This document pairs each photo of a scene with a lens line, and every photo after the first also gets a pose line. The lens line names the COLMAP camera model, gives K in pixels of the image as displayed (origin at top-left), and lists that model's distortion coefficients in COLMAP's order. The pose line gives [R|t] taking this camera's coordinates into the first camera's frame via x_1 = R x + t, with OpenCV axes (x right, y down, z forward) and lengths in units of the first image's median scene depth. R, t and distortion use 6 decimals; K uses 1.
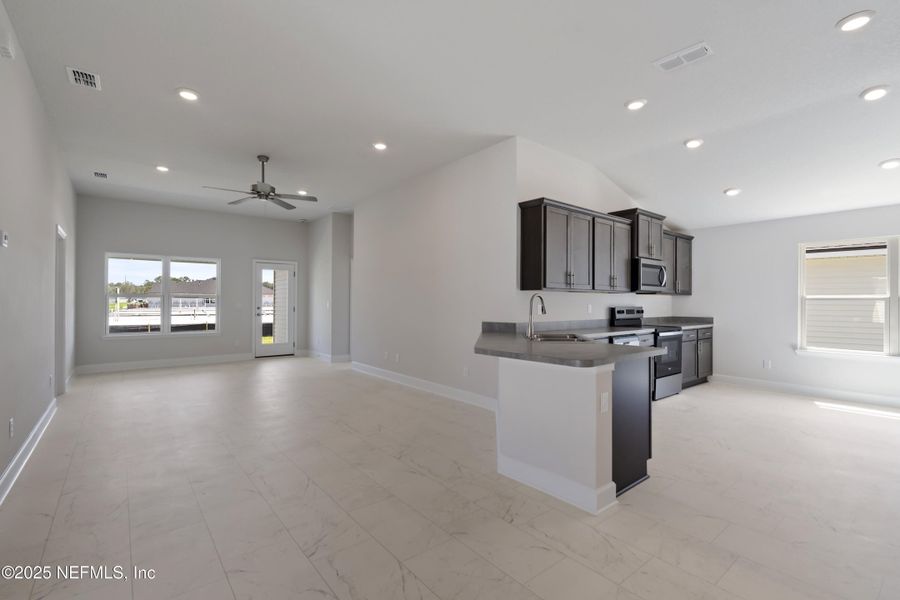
lens RADIAL K [[402.1, 0, 449.1], [0, 402.1, 301.9], [0, 0, 1]] dist [0.019872, -0.001270]
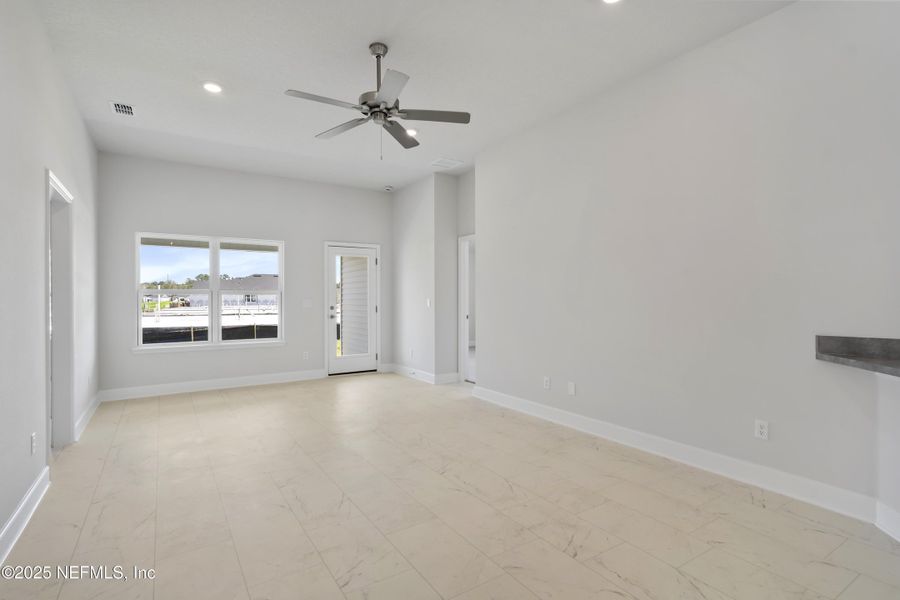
lens RADIAL K [[412.0, 0, 447.1], [0, 412.0, 300.3], [0, 0, 1]] dist [0.004937, 0.000634]
pose [[0.996827, -0.007234, -0.079264, -0.206556], [0.007597, 0.999962, 0.004274, -0.000129], [0.079230, -0.004863, 0.996844, 0.273946]]
